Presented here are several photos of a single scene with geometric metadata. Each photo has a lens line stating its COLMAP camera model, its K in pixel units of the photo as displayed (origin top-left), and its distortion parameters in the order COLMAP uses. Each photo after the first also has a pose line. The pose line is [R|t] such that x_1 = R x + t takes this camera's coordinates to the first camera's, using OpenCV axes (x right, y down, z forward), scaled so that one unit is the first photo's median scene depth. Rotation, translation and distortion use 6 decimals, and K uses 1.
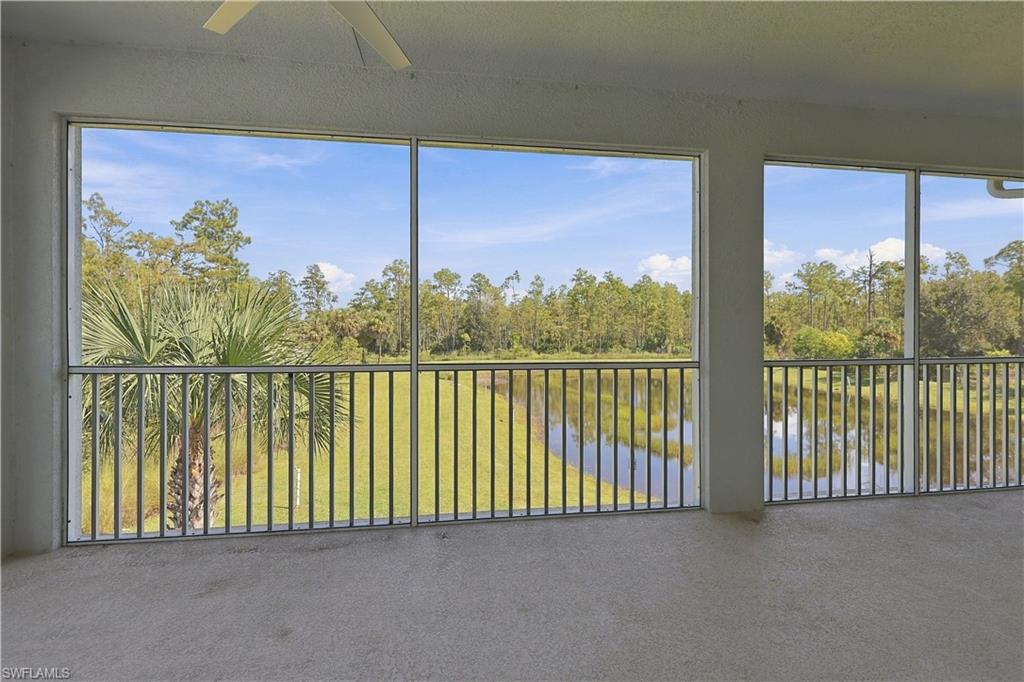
lens RADIAL K [[470.8, 0, 509.1], [0, 470.8, 343.0], [0, 0, 1]] dist [0.005310, 0.000588]
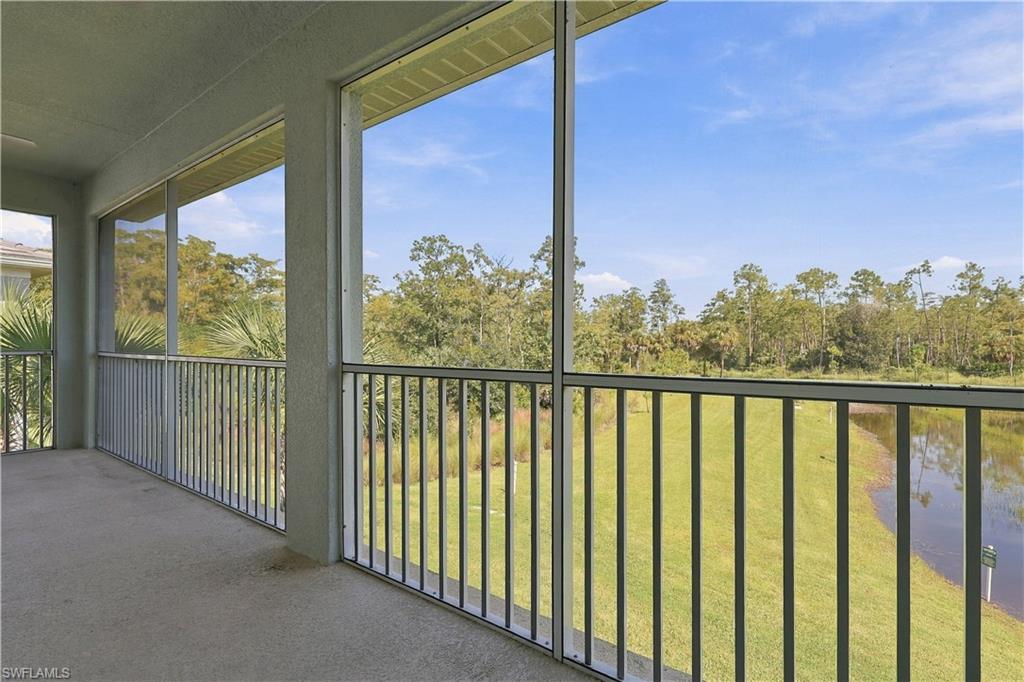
lens RADIAL K [[470.8, 0, 509.5], [0, 470.8, 350.2], [0, 0, 1]] dist [0.005310, 0.000588]
pose [[0.718809, 0.008994, -0.695150, 0.339296], [-0.018095, 0.999820, -0.005774, 0.004759], [0.694972, 0.016729, 0.718842, 0.180162]]
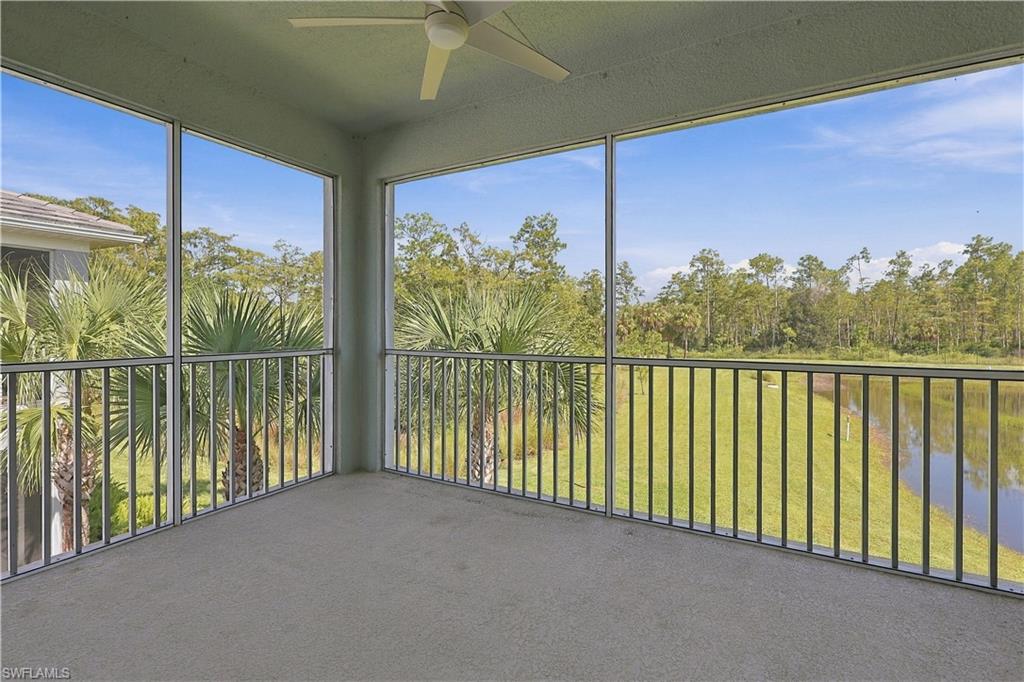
lens RADIAL K [[470.8, 0, 495.8], [0, 470.8, 333.7], [0, 0, 1]] dist [0.005310, 0.000588]
pose [[0.793943, 0.009757, -0.607914, 0.022361], [-0.013927, 0.999901, -0.002141, 0.000038], [0.607833, 0.010166, 0.794000, 0.004141]]
